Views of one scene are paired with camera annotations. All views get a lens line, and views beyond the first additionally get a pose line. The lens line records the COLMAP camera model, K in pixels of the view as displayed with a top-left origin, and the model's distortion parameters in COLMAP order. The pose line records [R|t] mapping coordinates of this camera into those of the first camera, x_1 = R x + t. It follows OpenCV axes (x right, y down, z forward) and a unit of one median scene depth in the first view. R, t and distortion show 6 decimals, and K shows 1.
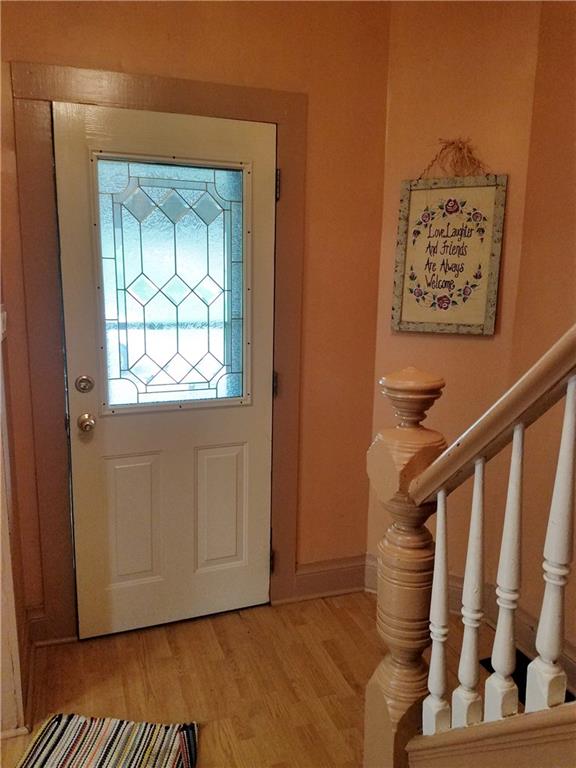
lens RADIAL K [[581.8, 0, 269.1], [0, 581.8, 380.0], [0, 0, 1]] dist [0.188458, -0.362136]
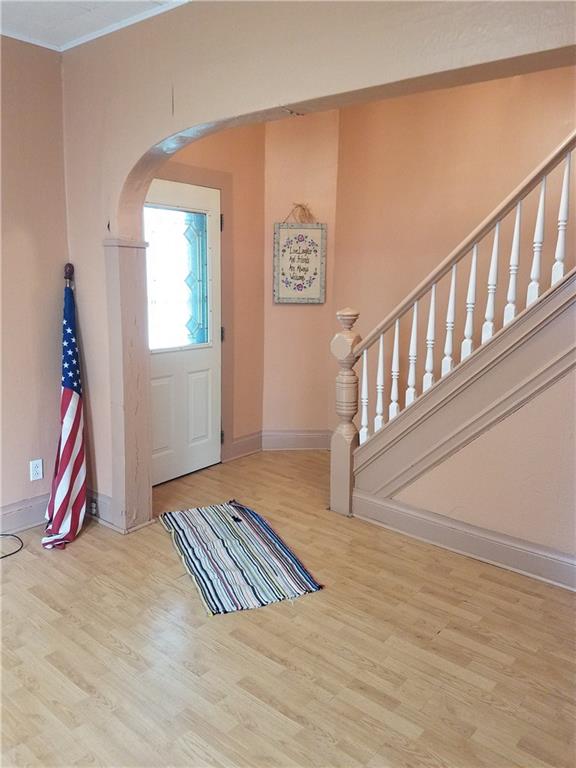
lens RADIAL K [[581.8, 0, 269.1], [0, 581.8, 380.0], [0, 0, 1]] dist [0.188458, -0.362136]
pose [[0.864676, -0.088887, 0.494404, -0.785944], [0.086067, 0.995881, 0.028521, 0.111189], [-0.494902, 0.017890, 0.868764, -0.628556]]
